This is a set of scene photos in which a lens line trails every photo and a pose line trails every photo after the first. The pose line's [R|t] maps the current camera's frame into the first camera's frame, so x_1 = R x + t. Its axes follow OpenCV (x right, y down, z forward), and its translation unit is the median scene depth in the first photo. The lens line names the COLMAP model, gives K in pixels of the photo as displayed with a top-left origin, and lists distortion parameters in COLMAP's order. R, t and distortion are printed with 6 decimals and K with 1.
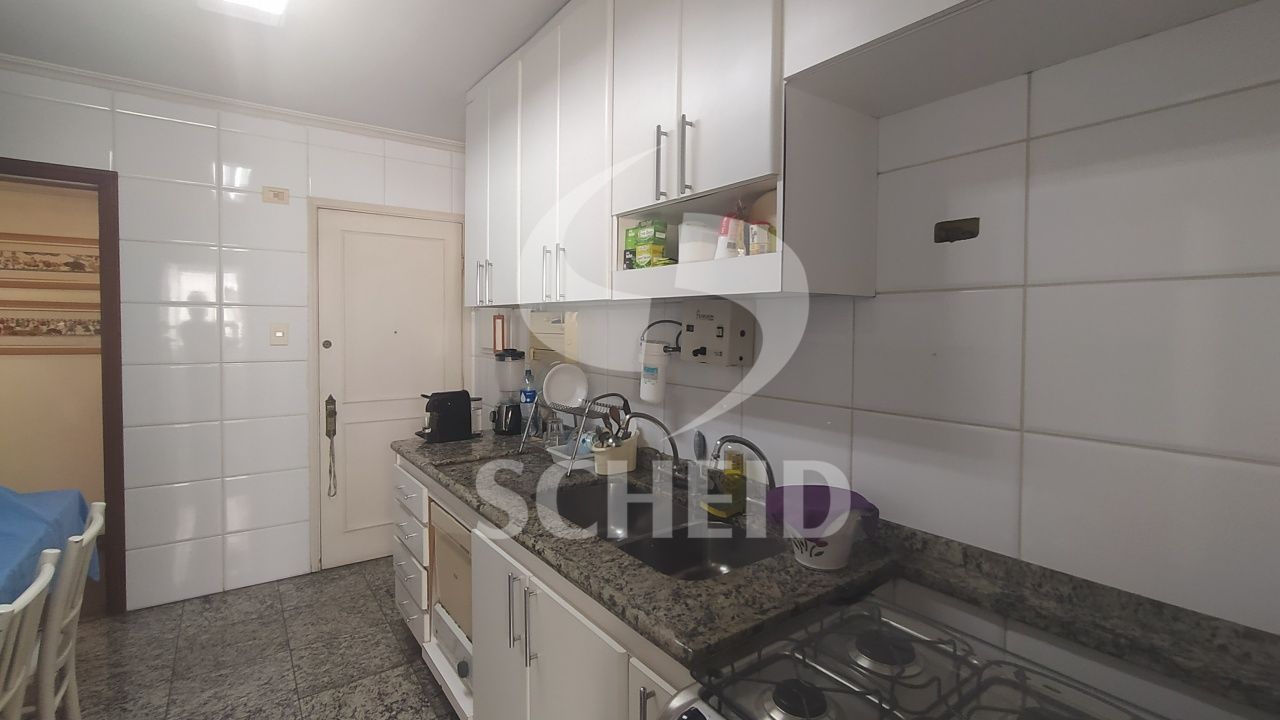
lens RADIAL K [[582.0, 0, 638.7], [0, 582.0, 339.9], [0, 0, 1]] dist [-0.002726, 0.002660]
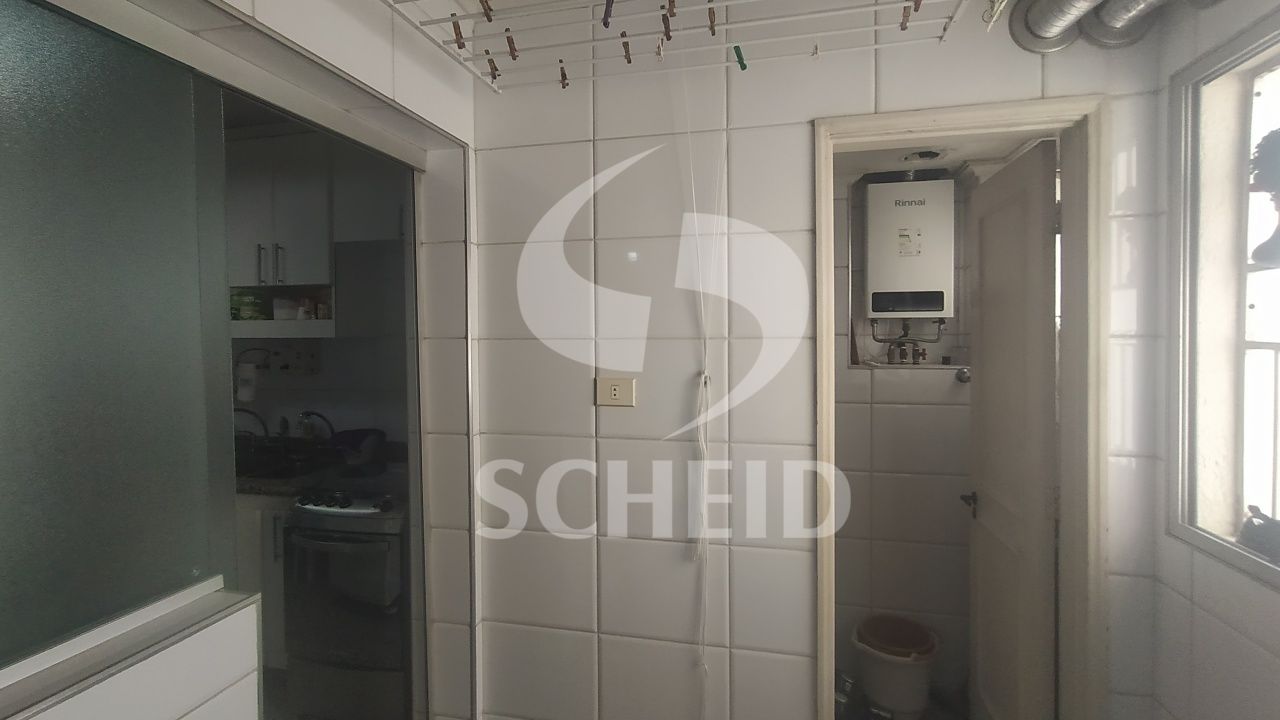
lens RADIAL K [[582.0, 0, 633.2], [0, 582.0, 349.5], [0, 0, 1]] dist [-0.002726, 0.002660]
pose [[0.757088, -0.027480, 0.652735, -0.246164], [0.028552, 0.999552, 0.008964, -0.019639], [-0.652689, 0.011851, 0.757533, -1.013547]]
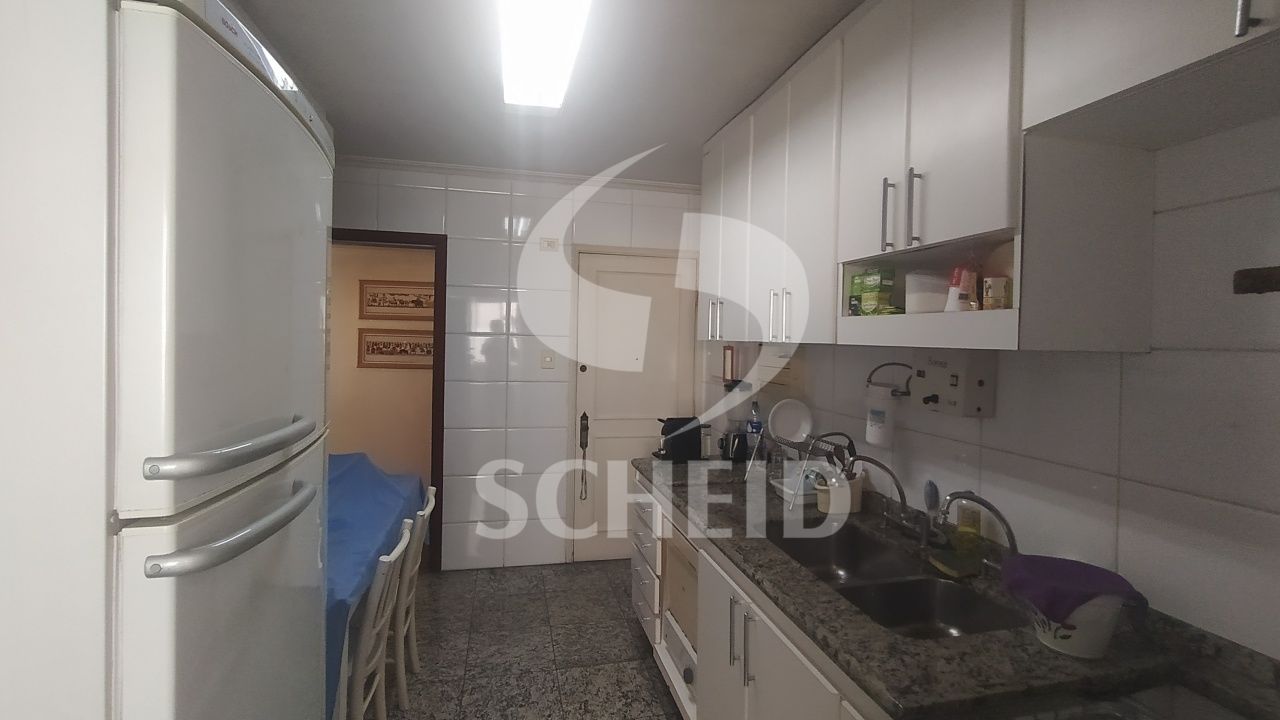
lens RADIAL K [[582.0, 0, 639.7], [0, 582.0, 341.6], [0, 0, 1]] dist [-0.002726, 0.002660]
pose [[0.925422, 0.014686, -0.378655, 0.023088], [-0.025465, 0.999400, -0.023474, -0.042964], [0.378083, 0.031366, 0.925240, -0.084145]]
